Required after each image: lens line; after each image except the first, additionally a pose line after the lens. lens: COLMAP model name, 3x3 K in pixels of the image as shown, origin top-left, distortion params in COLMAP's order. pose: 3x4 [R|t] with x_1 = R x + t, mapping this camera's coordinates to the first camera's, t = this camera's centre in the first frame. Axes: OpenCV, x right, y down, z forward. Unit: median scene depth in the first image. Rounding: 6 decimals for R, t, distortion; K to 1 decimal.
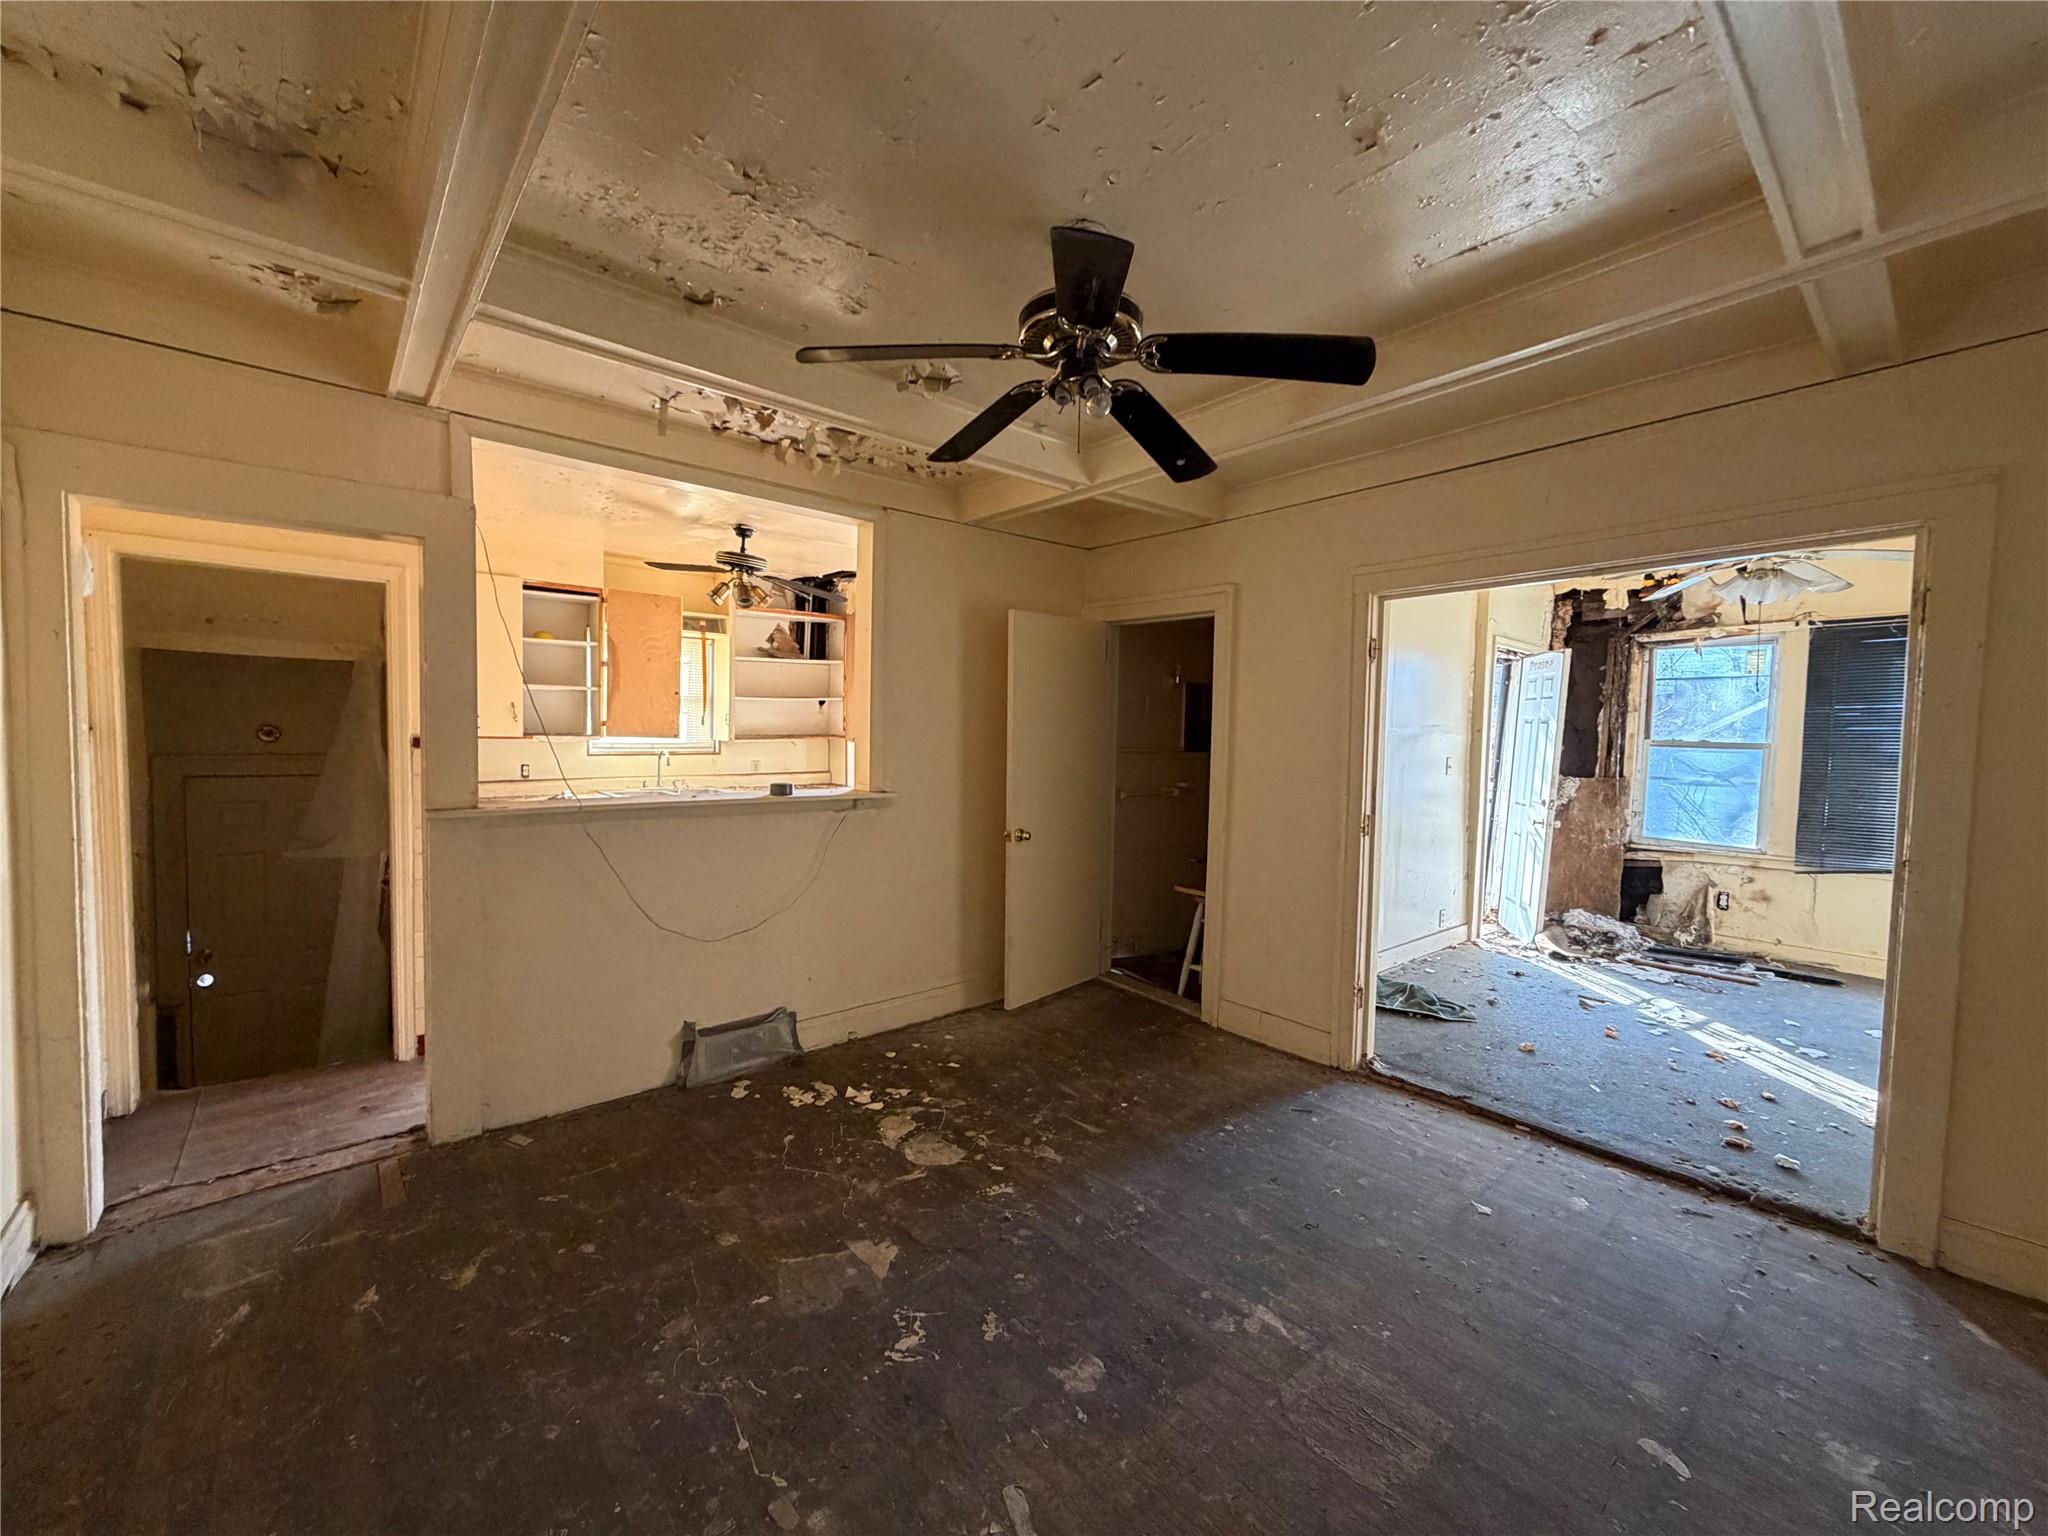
lens RADIAL K [[813.7, 0, 1021.0], [0, 813.7, 775.9], [0, 0, 1]] dist [-0.001249, -0.000154]
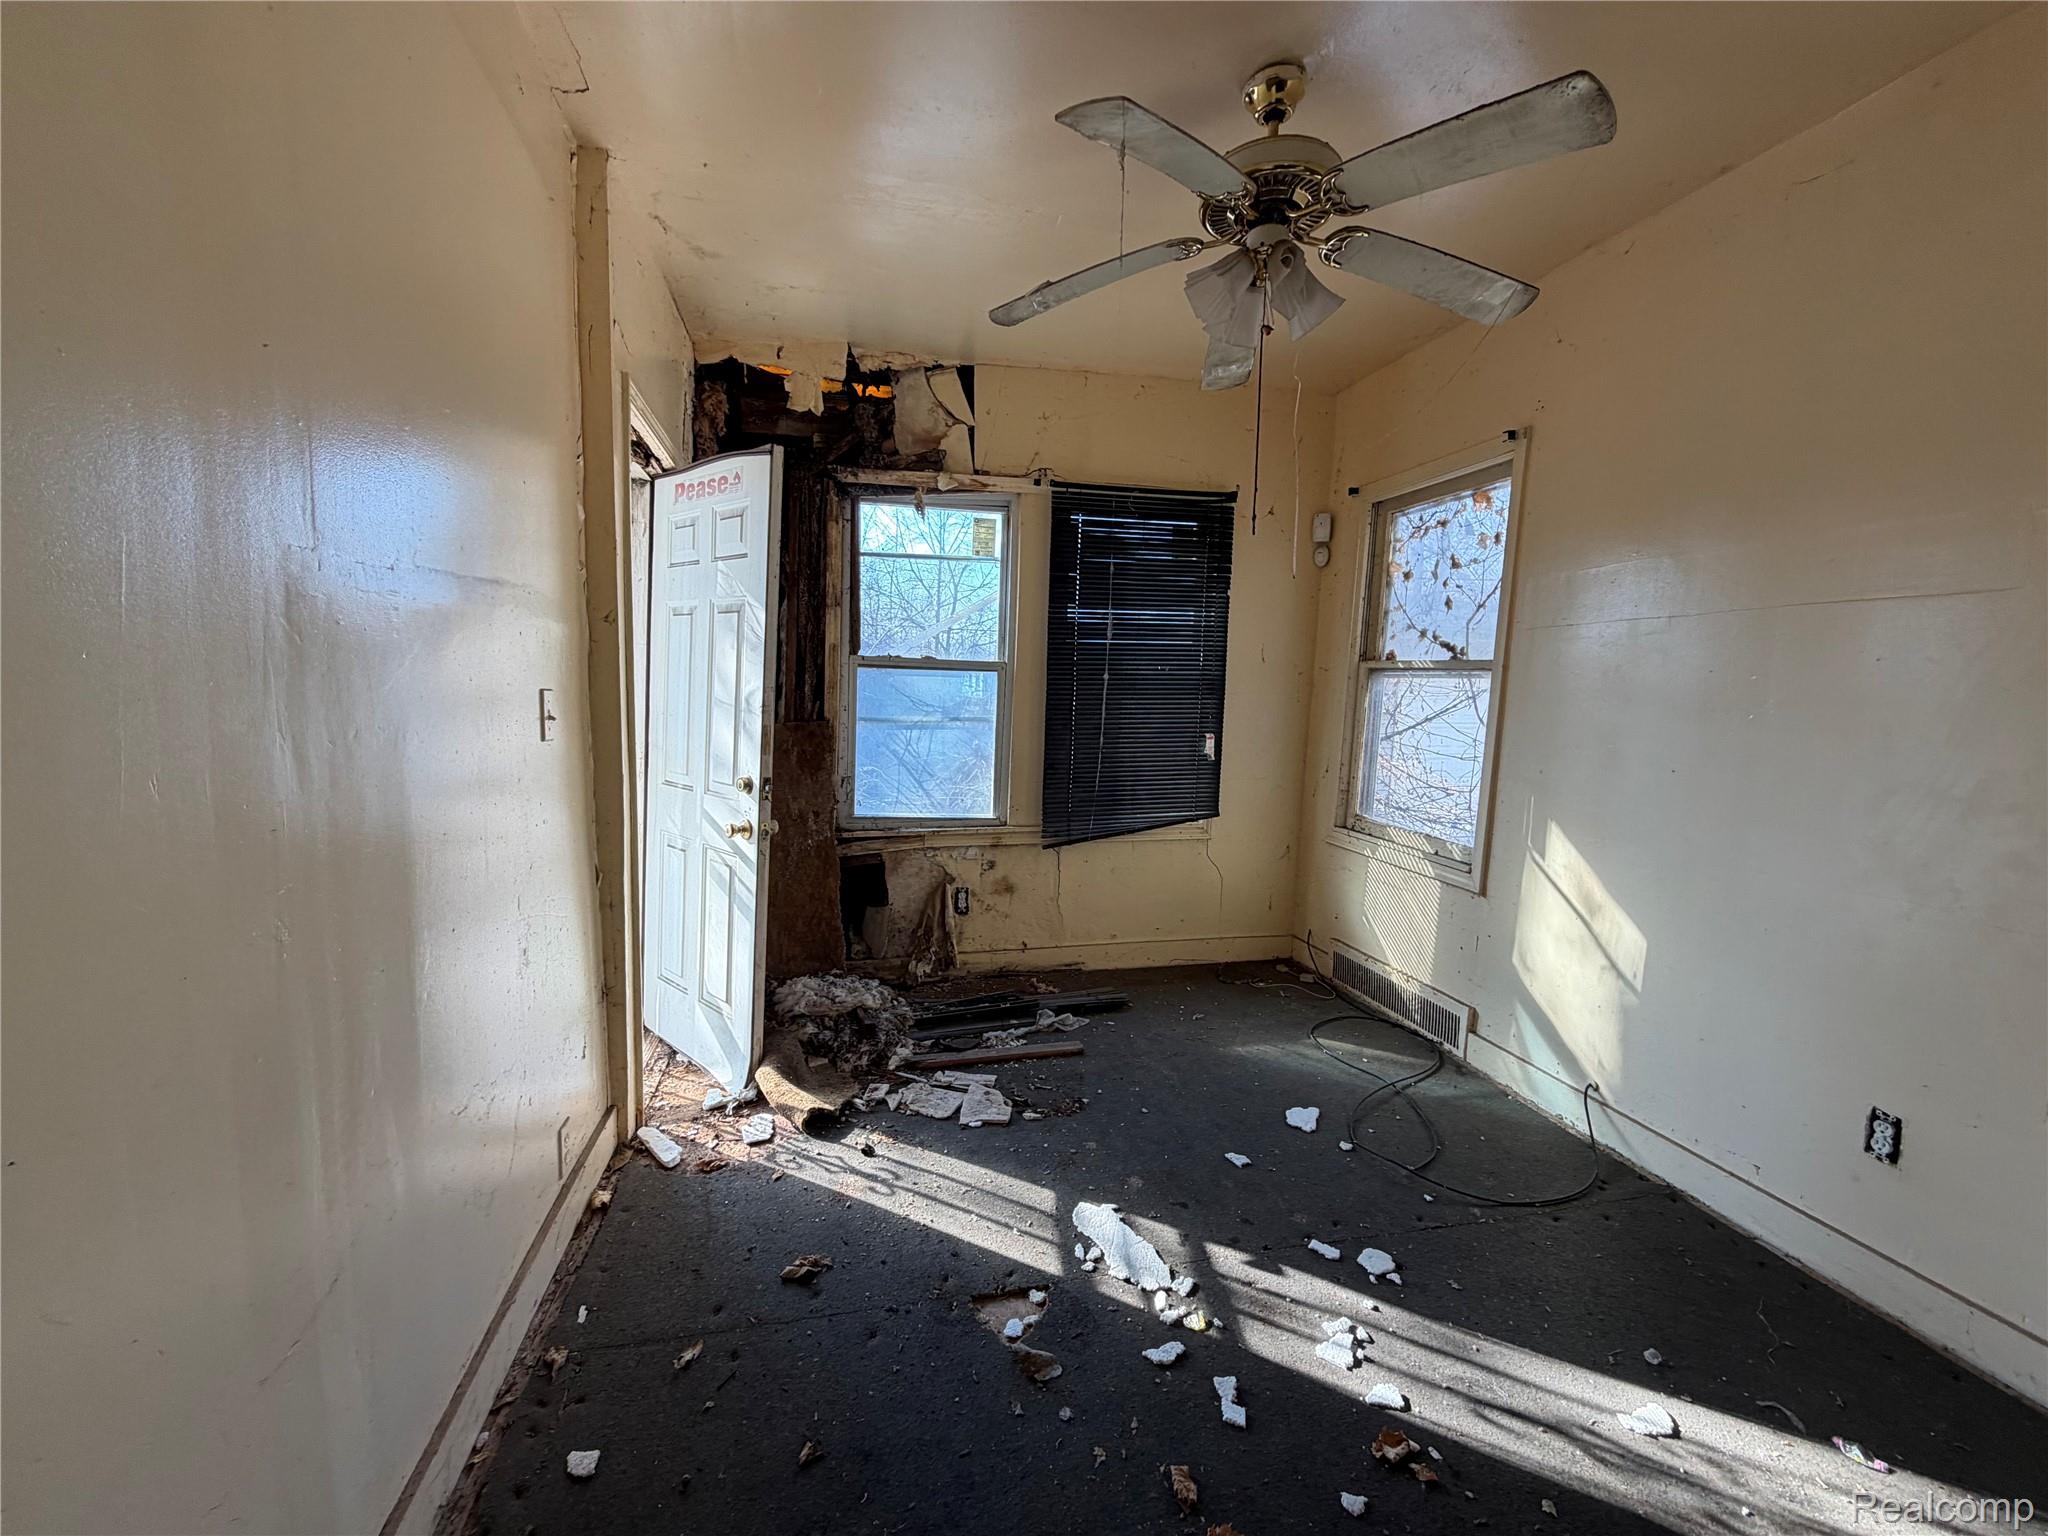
lens RADIAL K [[813.7, 0, 1022.3], [0, 813.7, 768.4], [0, 0, 1]] dist [-0.001249, -0.000154]
pose [[0.451871, -0.098229, 0.886659, 0.420078], [0.033593, 0.995088, 0.093121, -0.019485], [-0.891450, -0.012293, 0.452951, 0.896803]]
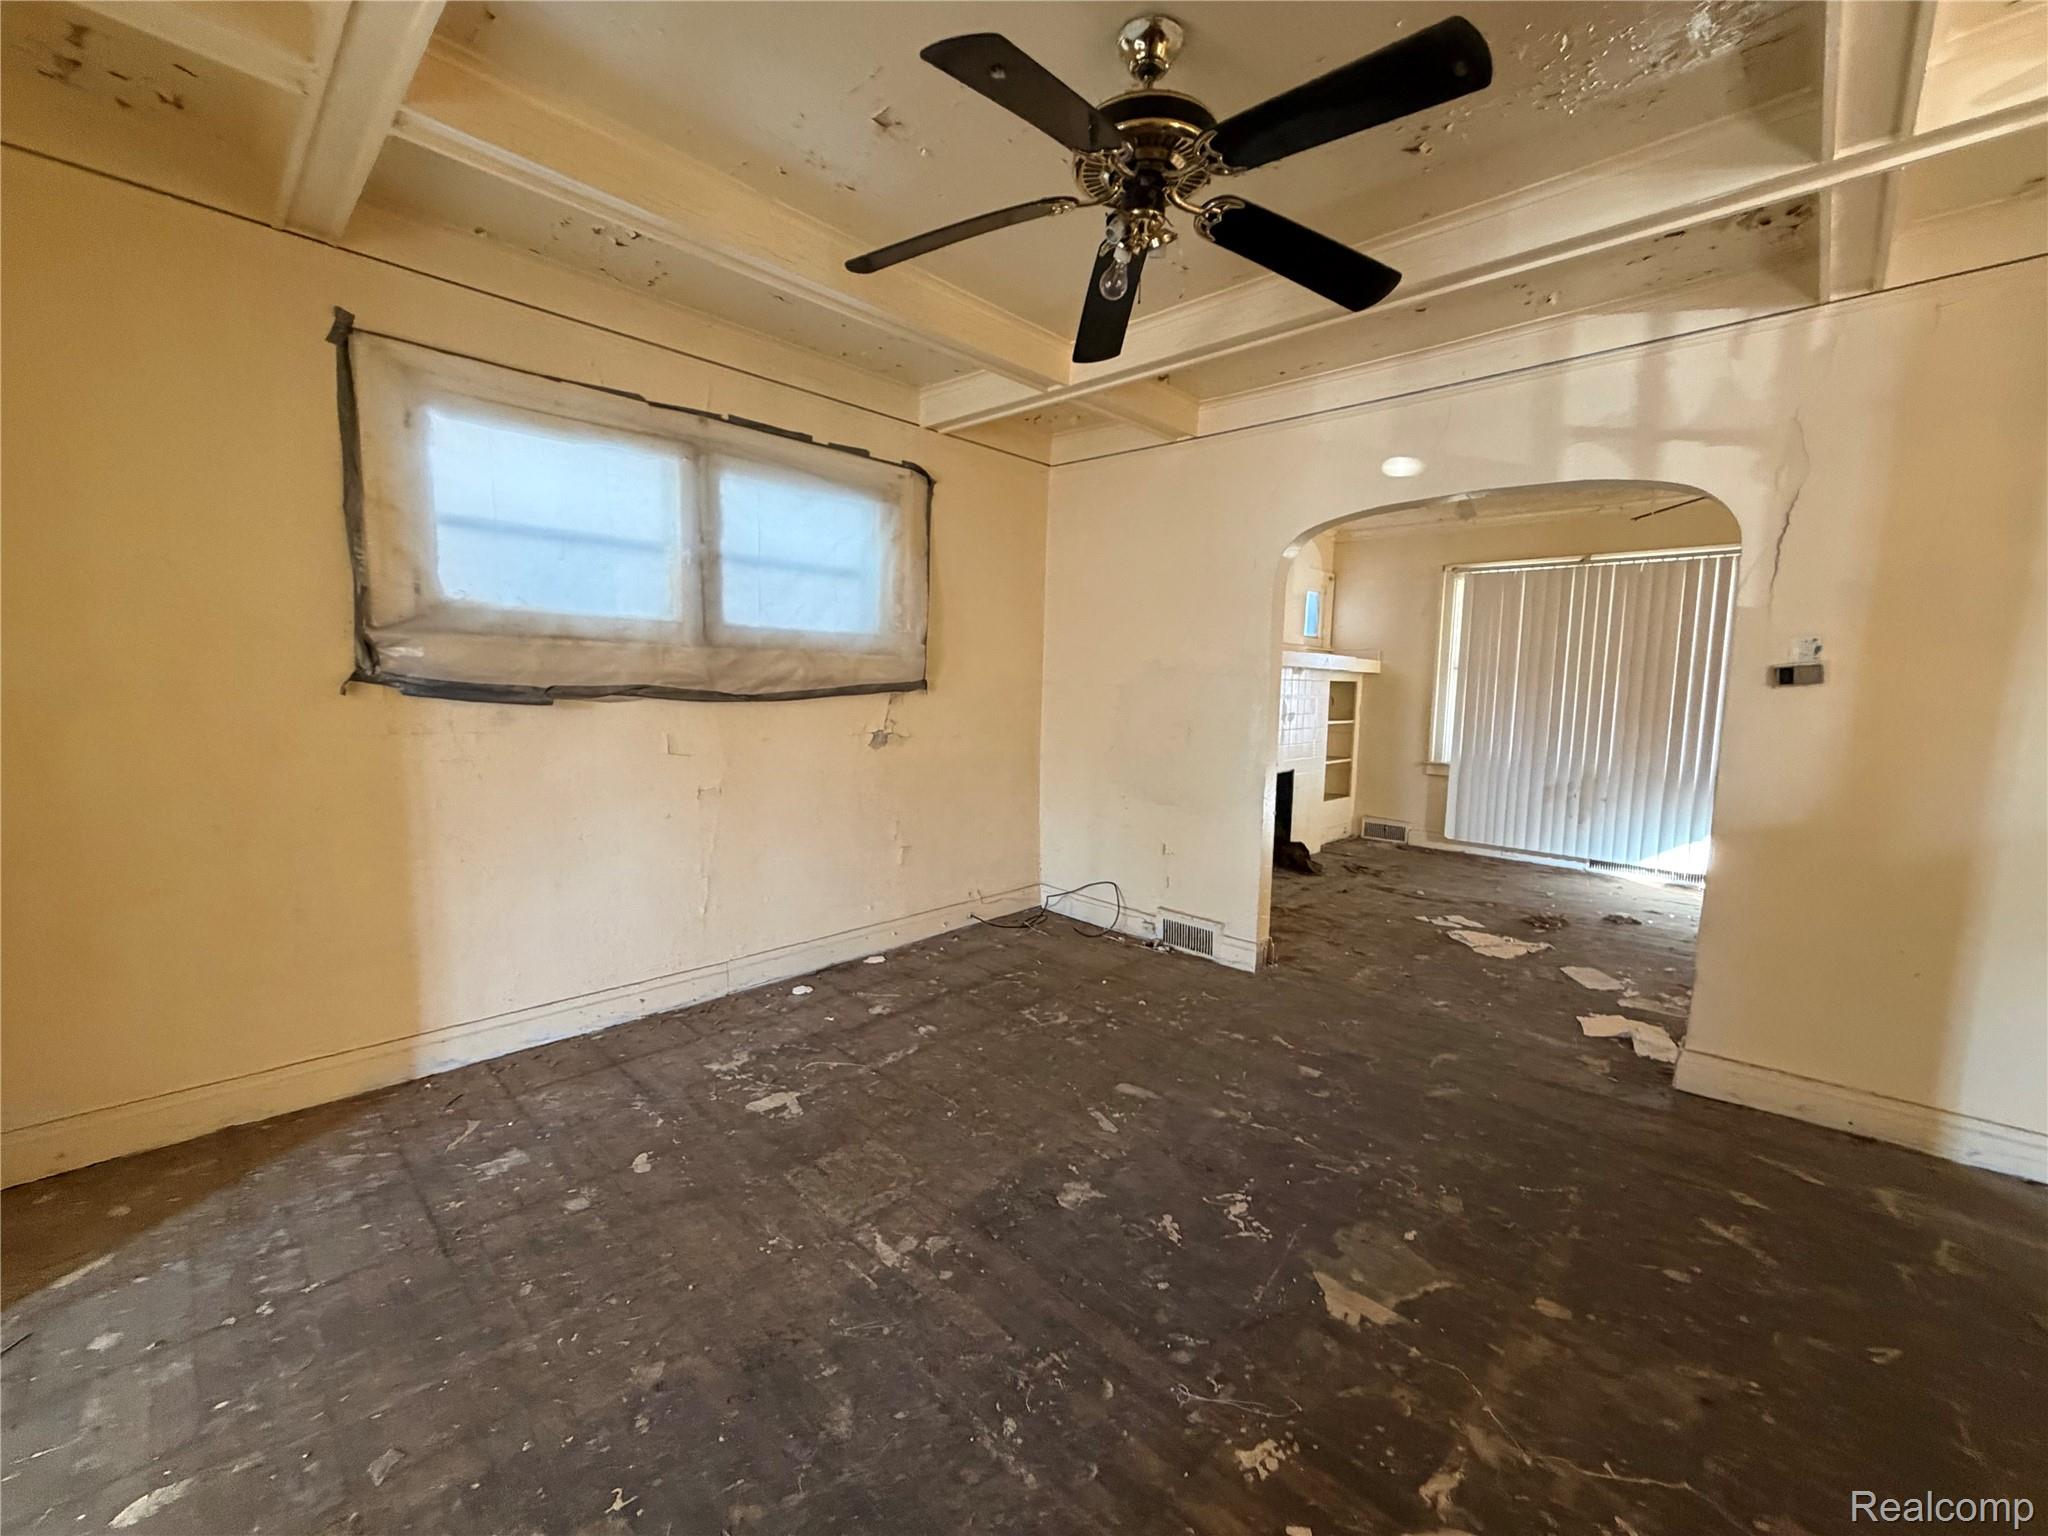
lens RADIAL K [[813.7, 0, 1020.5], [0, 813.7, 766.7], [0, 0, 1]] dist [-0.001249, -0.000154]
pose [[-0.994870, -0.027527, -0.097342, 0.130130], [-0.042530, 0.986907, 0.155583, -0.019360], [0.091784, 0.158925, -0.983015, 0.931793]]
